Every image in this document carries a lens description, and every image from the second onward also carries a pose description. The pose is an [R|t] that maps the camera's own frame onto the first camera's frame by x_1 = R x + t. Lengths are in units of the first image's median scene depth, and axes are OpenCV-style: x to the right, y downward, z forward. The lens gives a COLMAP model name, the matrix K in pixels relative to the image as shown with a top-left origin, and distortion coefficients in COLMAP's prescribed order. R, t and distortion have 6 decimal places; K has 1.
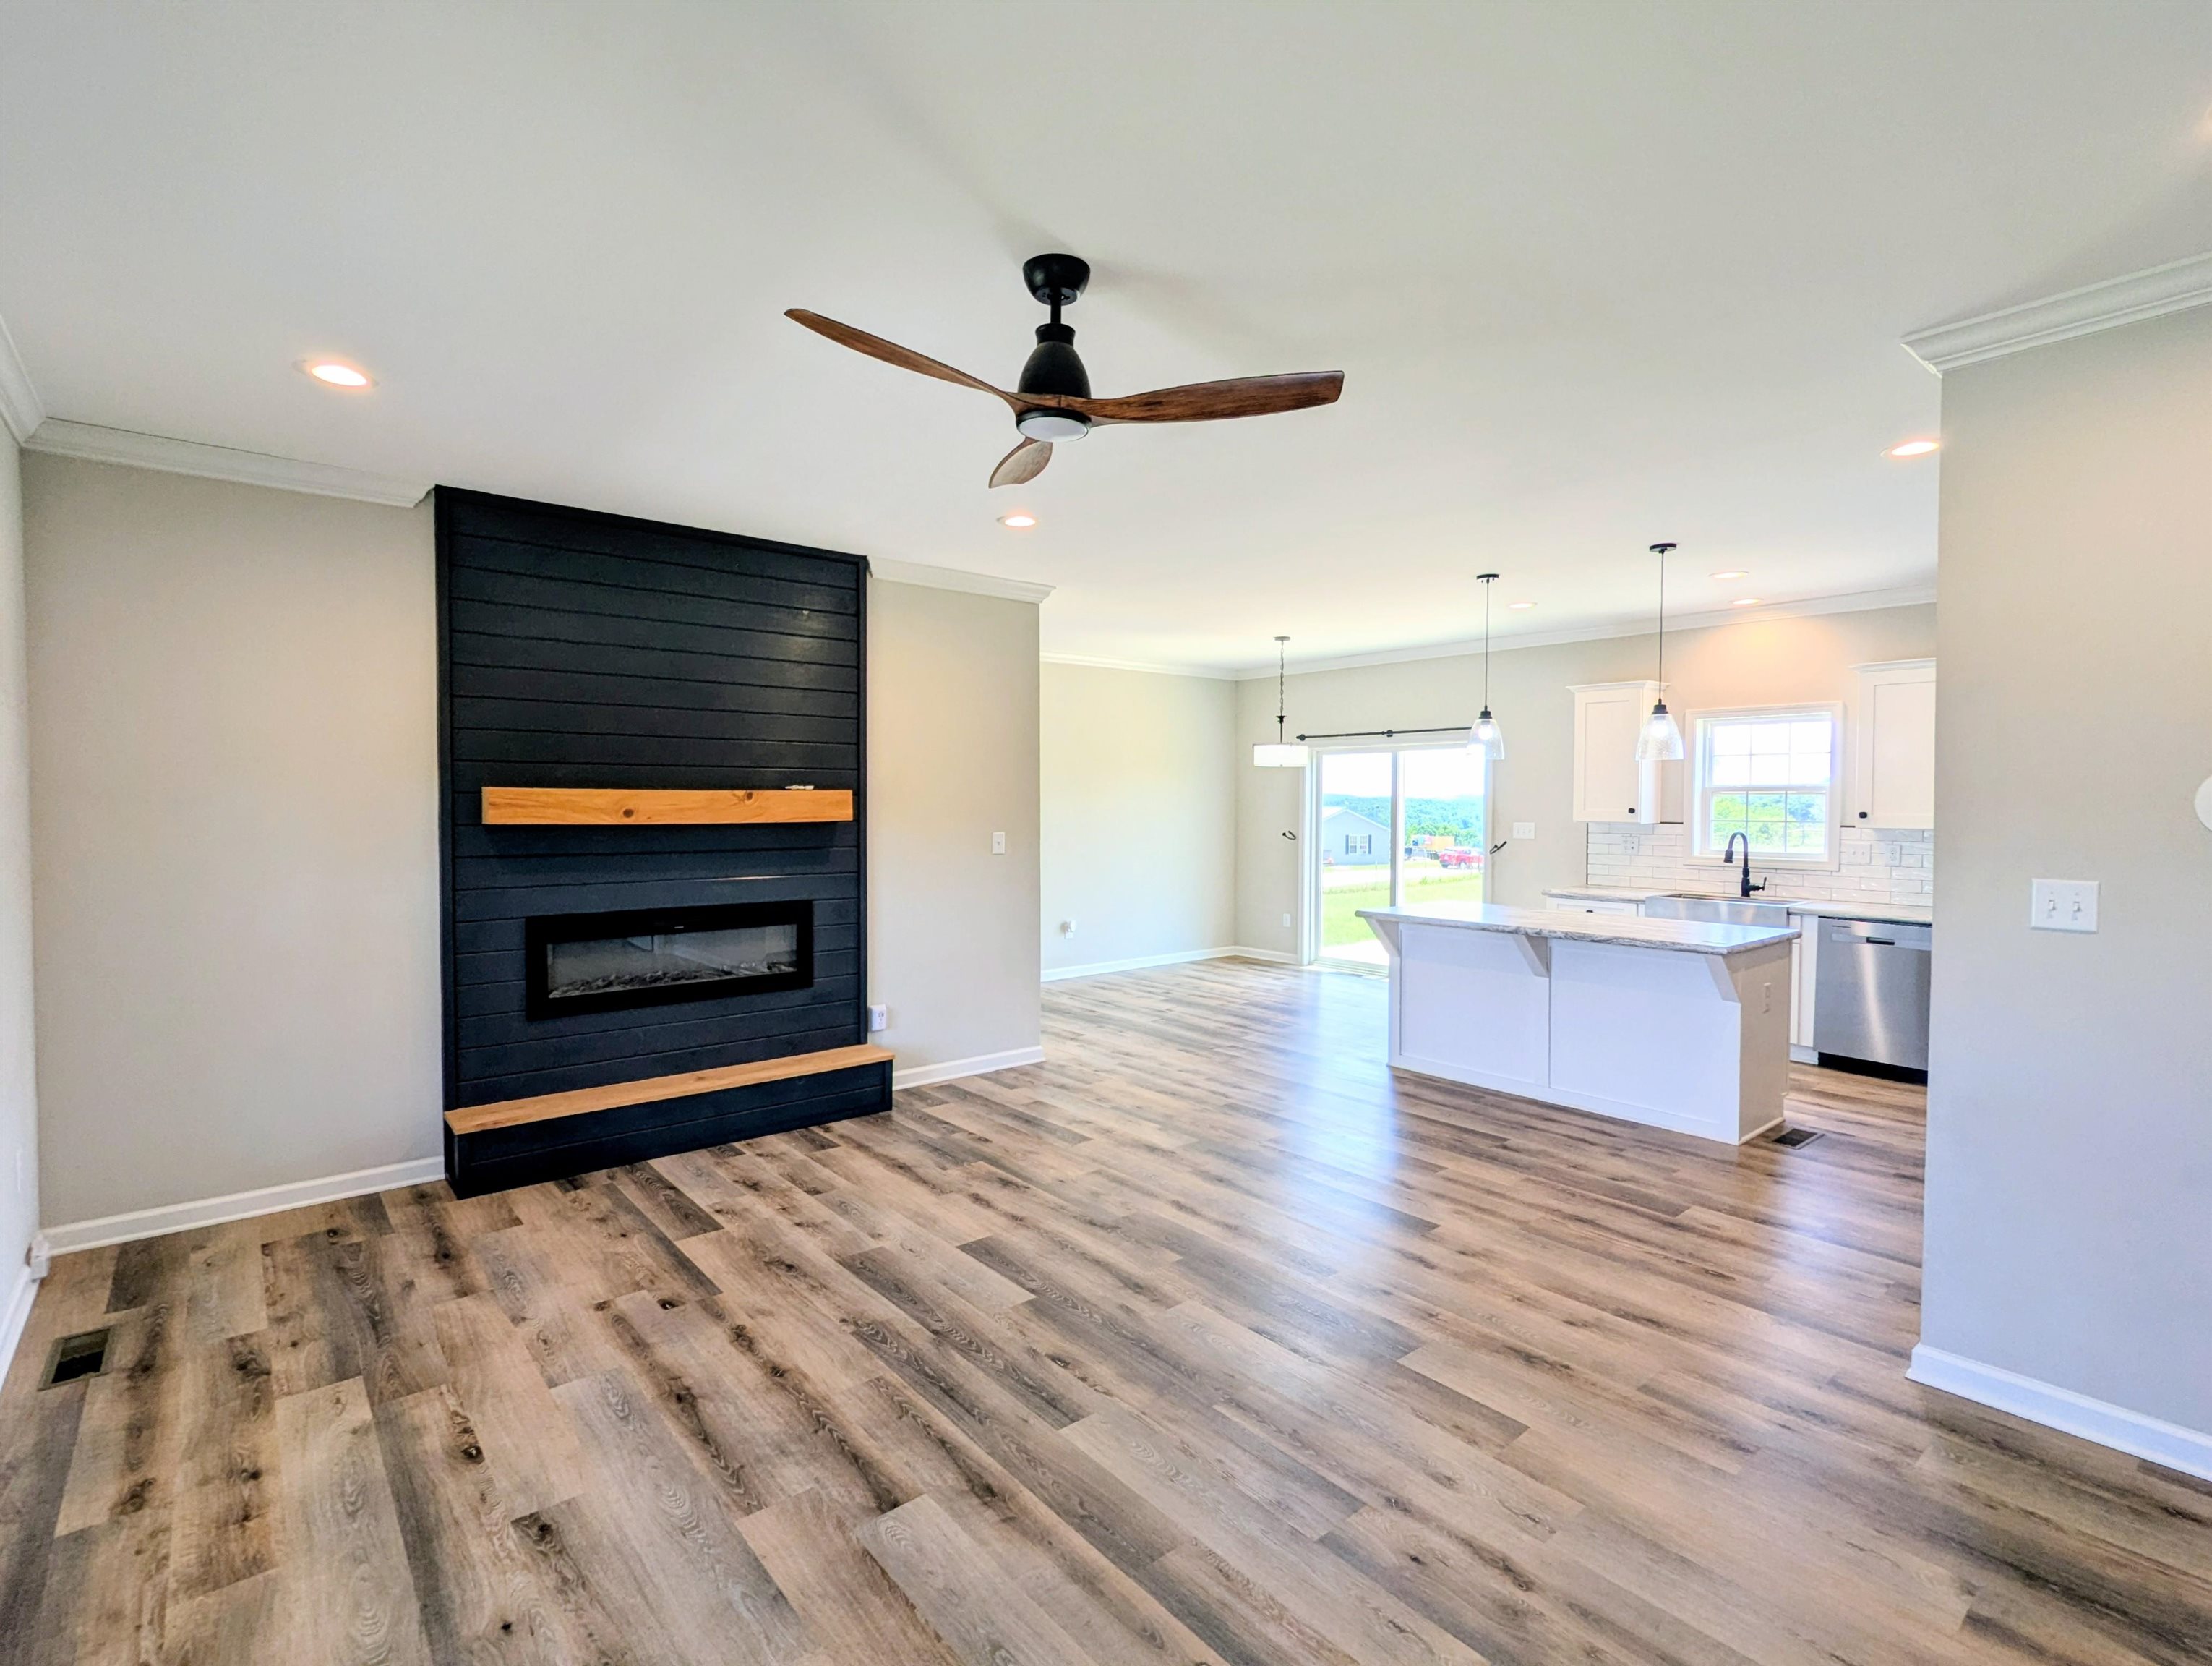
lens RADIAL K [[1051.9, 0, 1095.2], [0, 1051.9, 824.0], [0, 0, 1]] dist [0.003661, 0.000104]
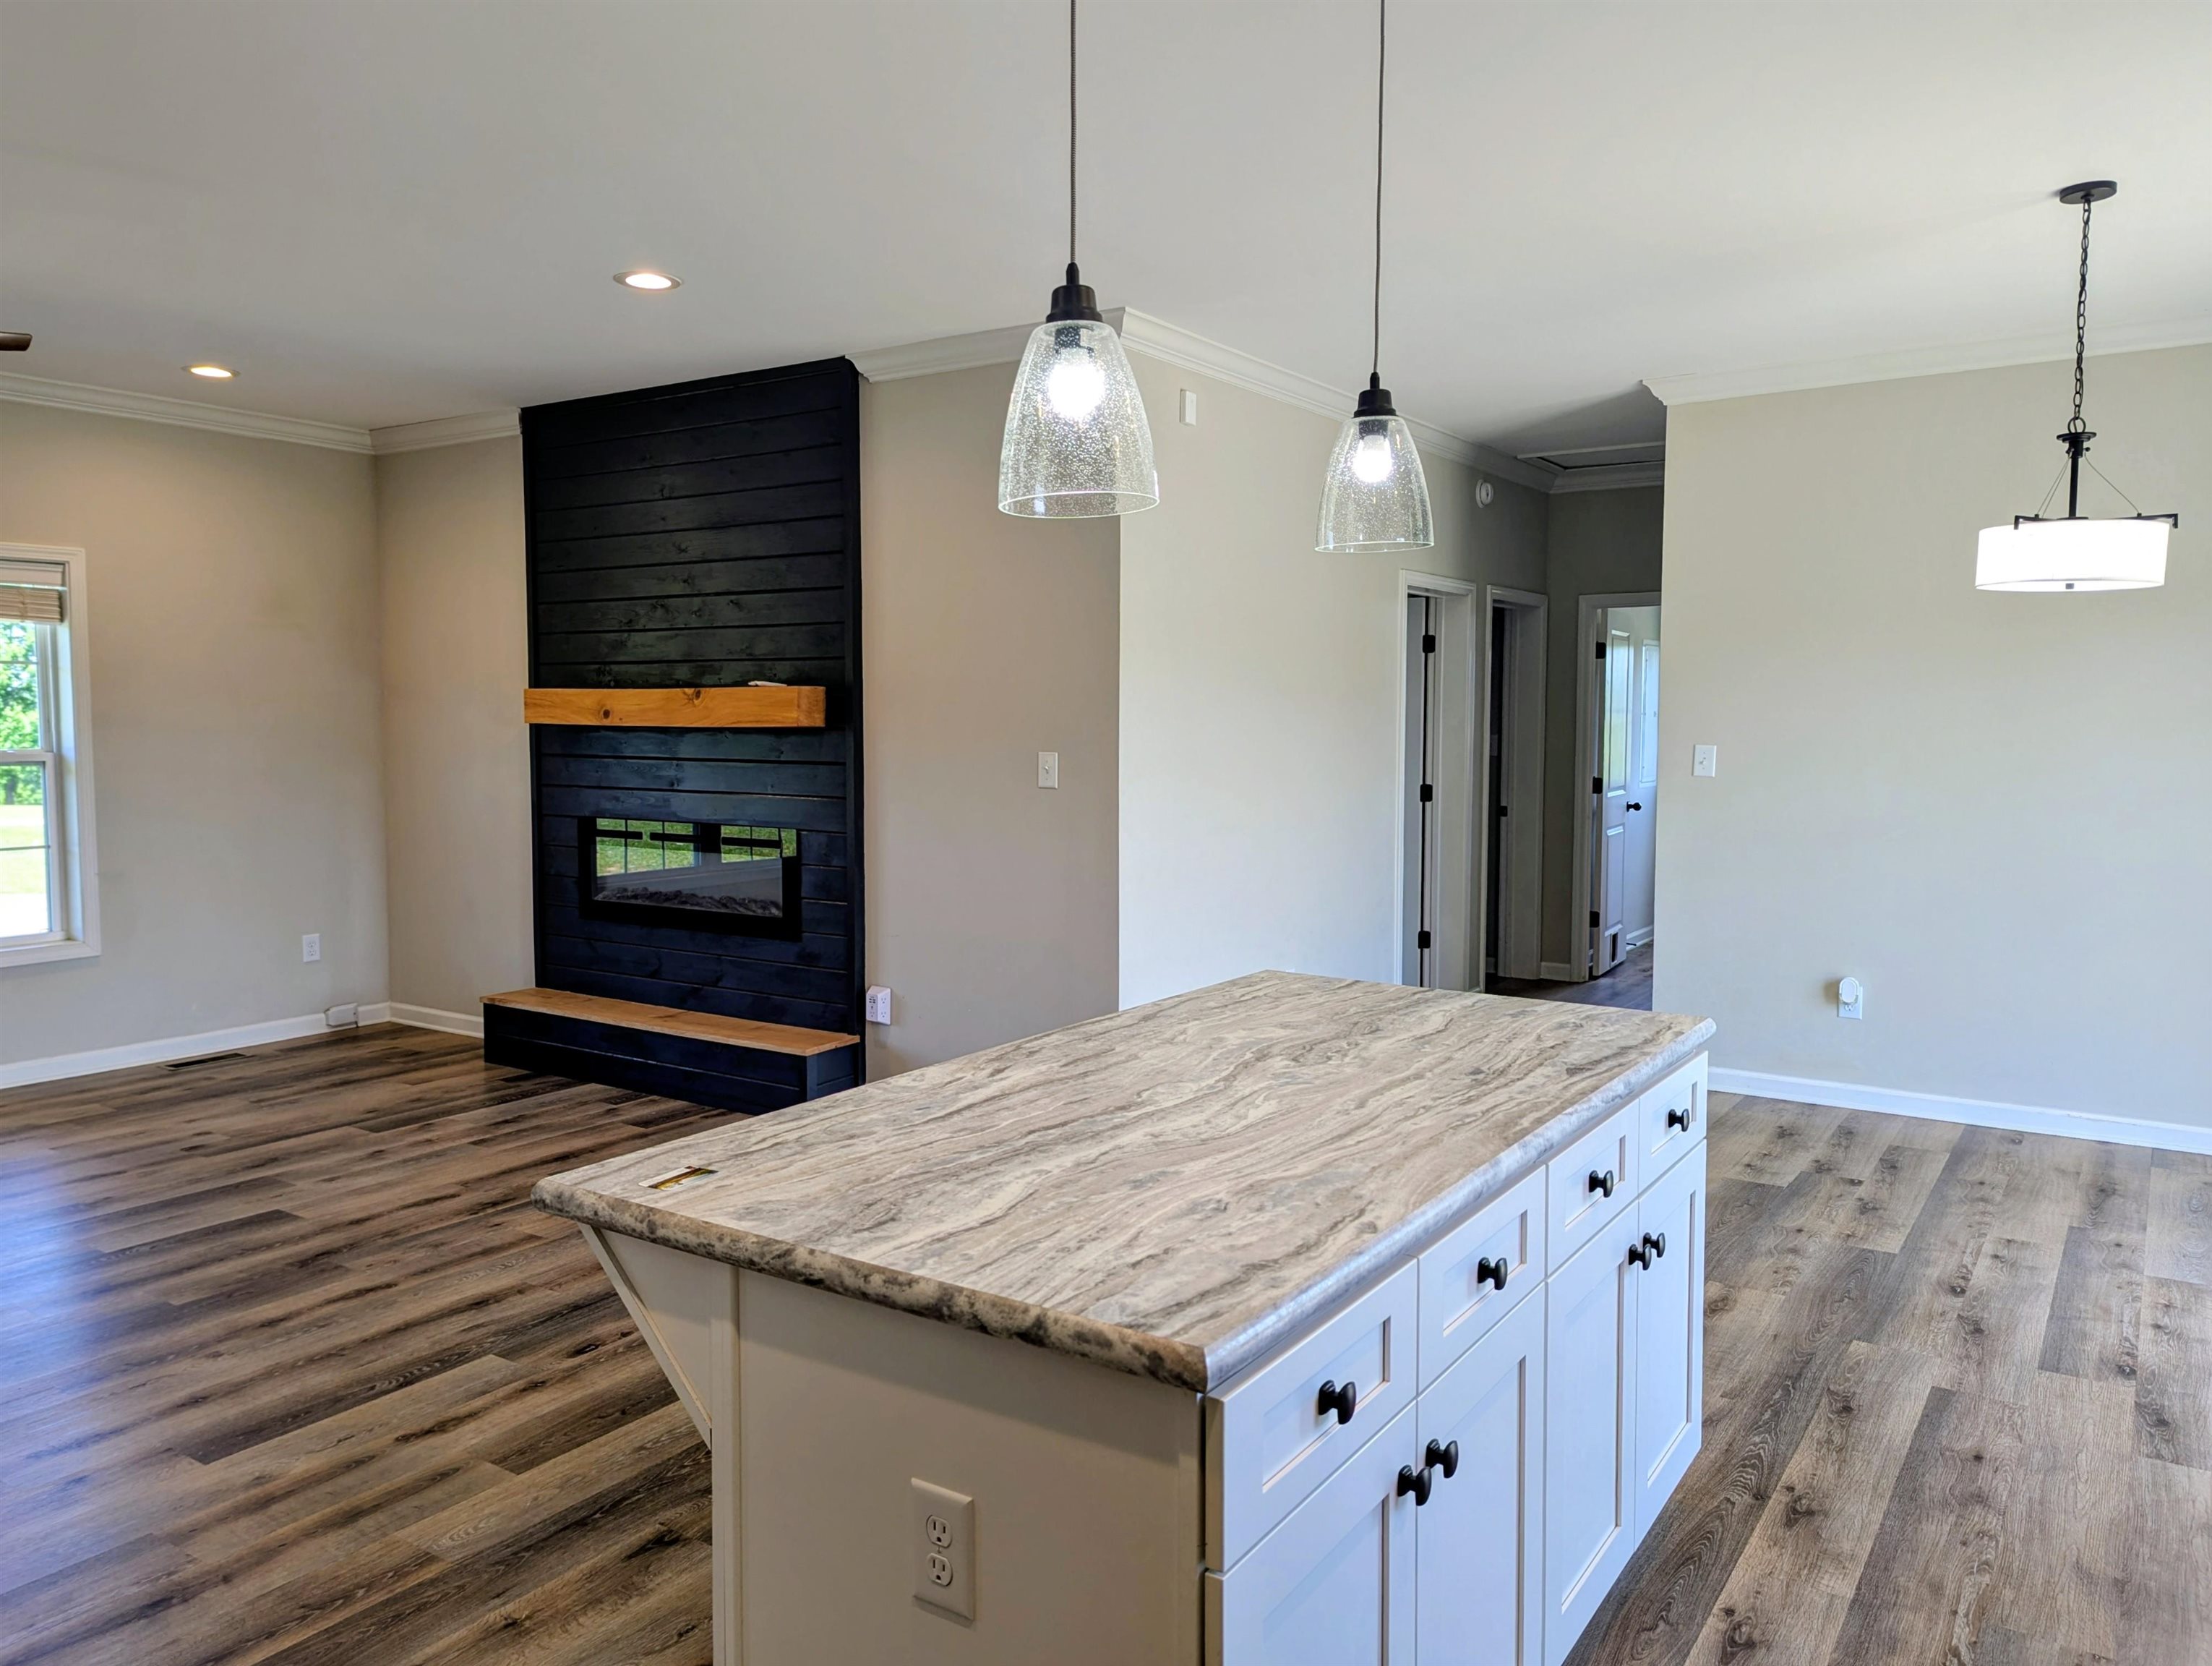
lens RADIAL K [[1571.3, 0, 1077.8], [0, 1571.3, 811.3], [0, 0, 1]] dist [0.067260, -0.060651]
pose [[0.277999, 0.055922, -0.958952, 0.980295], [-0.024370, 0.998393, 0.051157, -0.005569], [0.960272, 0.009148, 0.278915, 0.961052]]
